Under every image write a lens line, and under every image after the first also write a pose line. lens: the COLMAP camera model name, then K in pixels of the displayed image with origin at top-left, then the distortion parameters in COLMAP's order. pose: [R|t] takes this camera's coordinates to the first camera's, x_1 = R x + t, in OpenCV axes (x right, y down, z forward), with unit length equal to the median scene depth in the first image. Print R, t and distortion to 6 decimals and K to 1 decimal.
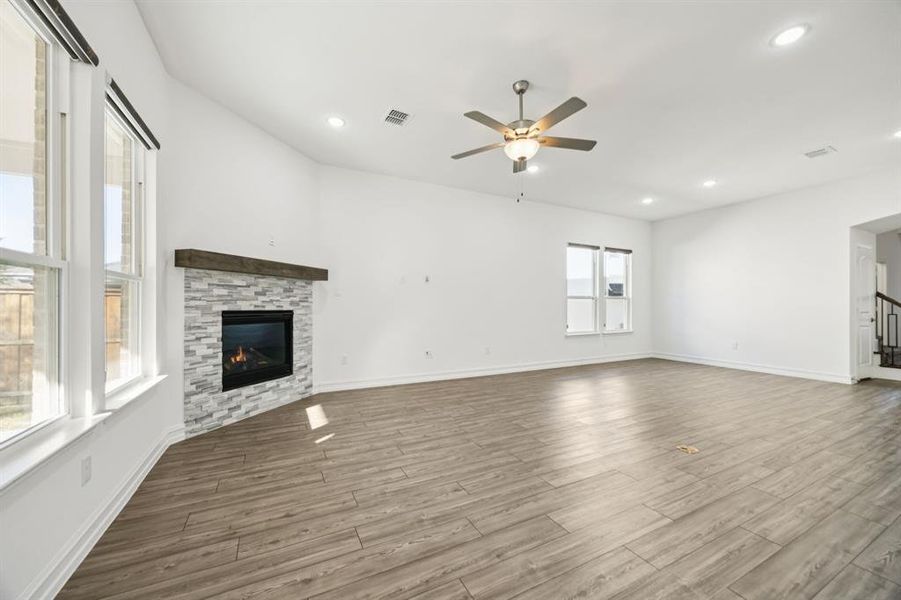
lens RADIAL K [[345.0, 0, 448.0], [0, 345.0, 304.9], [0, 0, 1]] dist [-0.002317, 0.000094]
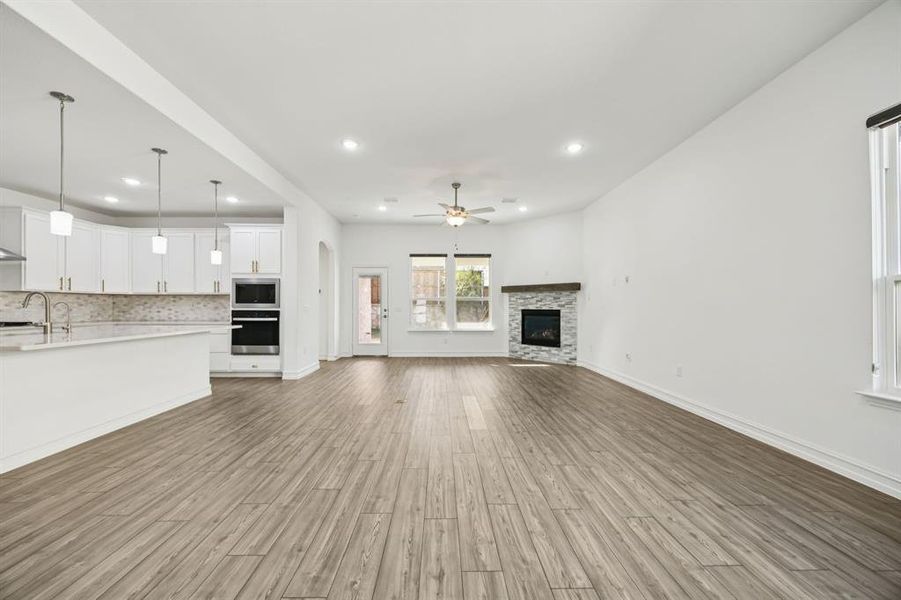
lens RADIAL K [[342.2, 0, 448.4], [0, 342.2, 306.6], [0, 0, 1]] dist [-0.002402, -0.000140]
pose [[-0.428298, -0.004264, -0.903627, 1.508444], [-0.000618, 0.999990, -0.004426, 0.008597], [0.903637, -0.001337, -0.428297, 1.409433]]
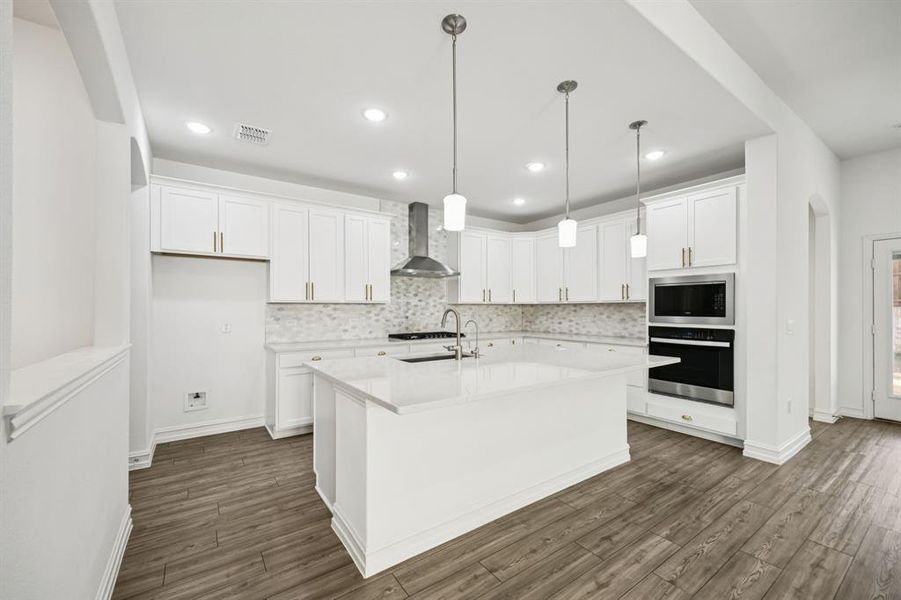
lens RADIAL K [[344.6, 0, 446.9], [0, 344.6, 308.9], [0, 0, 1]] dist [-0.000166, -0.000165]
pose [[-0.992587, -0.002093, -0.121519, 1.275142], [-0.002270, 0.999997, 0.001320, -0.032570], [0.121516, 0.001586, -0.992588, 0.841223]]
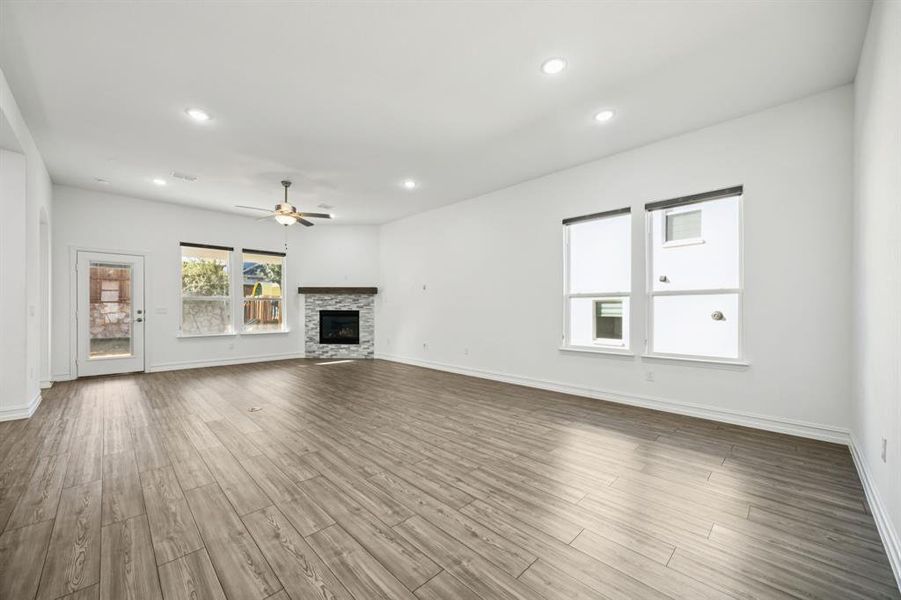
lens RADIAL K [[344.6, 0, 446.9], [0, 344.6, 308.9], [0, 0, 1]] dist [-0.000166, -0.000165]
pose [[0.308853, -0.000662, -0.951110, 1.749145], [0.000588, 1.000000, -0.000505, 0.008786], [0.951110, -0.000403, 0.308853, 1.005412]]
